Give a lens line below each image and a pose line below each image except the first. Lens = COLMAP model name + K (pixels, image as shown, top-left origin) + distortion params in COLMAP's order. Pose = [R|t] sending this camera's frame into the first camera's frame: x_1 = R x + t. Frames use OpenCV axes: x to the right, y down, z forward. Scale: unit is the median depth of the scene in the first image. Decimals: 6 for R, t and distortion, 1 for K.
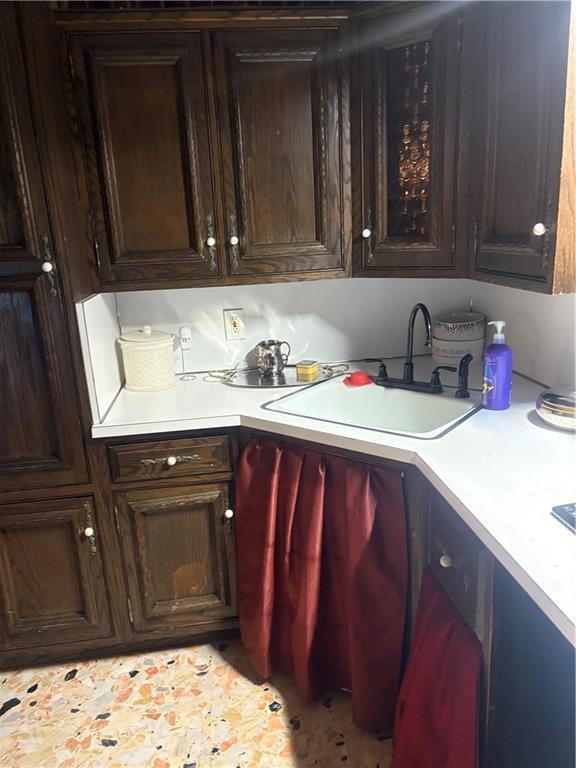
lens RADIAL K [[590.3, 0, 288.2], [0, 590.3, 404.8], [0, 0, 1]] dist [0.060772, -0.071139]
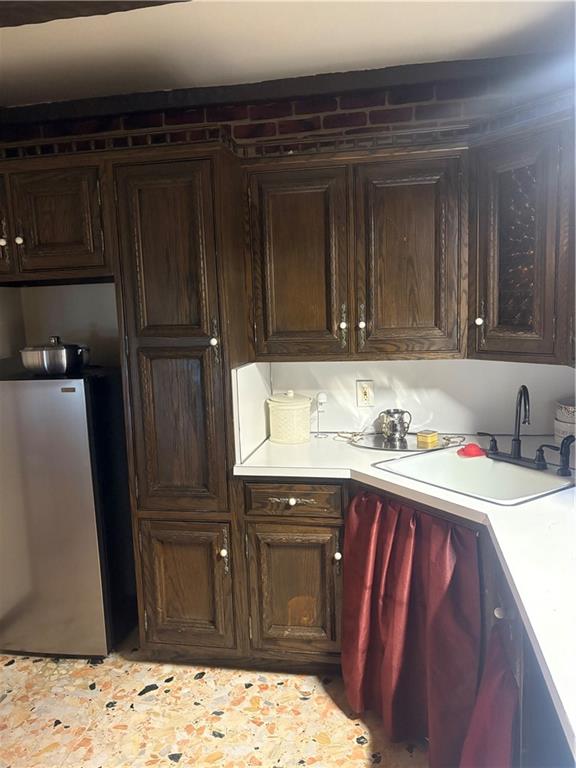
lens RADIAL K [[590.3, 0, 288.2], [0, 590.3, 404.8], [0, 0, 1]] dist [0.060772, -0.071139]
pose [[0.951642, 0.070606, -0.298986, 0.135441], [-0.104911, 0.989414, -0.100270, 0.020266], [0.288741, 0.126788, 0.948975, -0.161715]]
